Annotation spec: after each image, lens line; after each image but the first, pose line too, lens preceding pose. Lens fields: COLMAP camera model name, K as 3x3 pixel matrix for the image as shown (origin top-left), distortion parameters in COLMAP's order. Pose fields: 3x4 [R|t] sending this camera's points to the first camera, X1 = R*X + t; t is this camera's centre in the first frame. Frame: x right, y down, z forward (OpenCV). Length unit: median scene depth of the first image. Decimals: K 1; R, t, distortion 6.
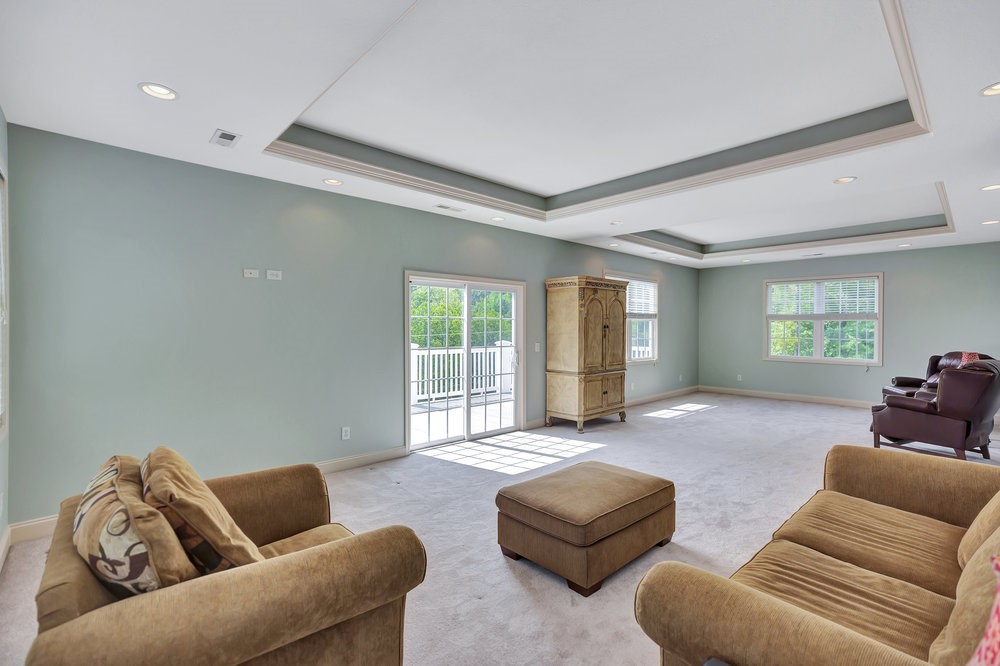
lens RADIAL K [[455.9, 0, 506.4], [0, 455.9, 323.5], [0, 0, 1]] dist [-0.038206, 0.029062]
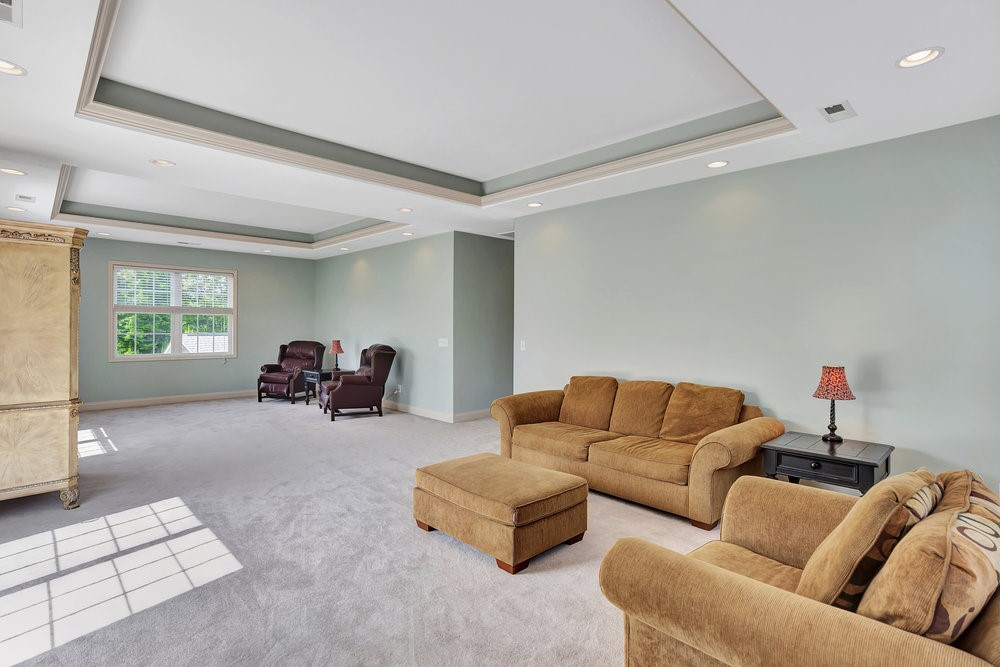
lens RADIAL K [[490.8, 0, 501.3], [0, 490.8, 323.8], [0, 0, 1]] dist [-0.000892, 0.037824]
pose [[0.000873, 0.002229, 0.999997, -0.537049], [-0.017236, 0.999849, -0.002214, 0.007609], [-0.999851, -0.017235, 0.000911, 0.560467]]
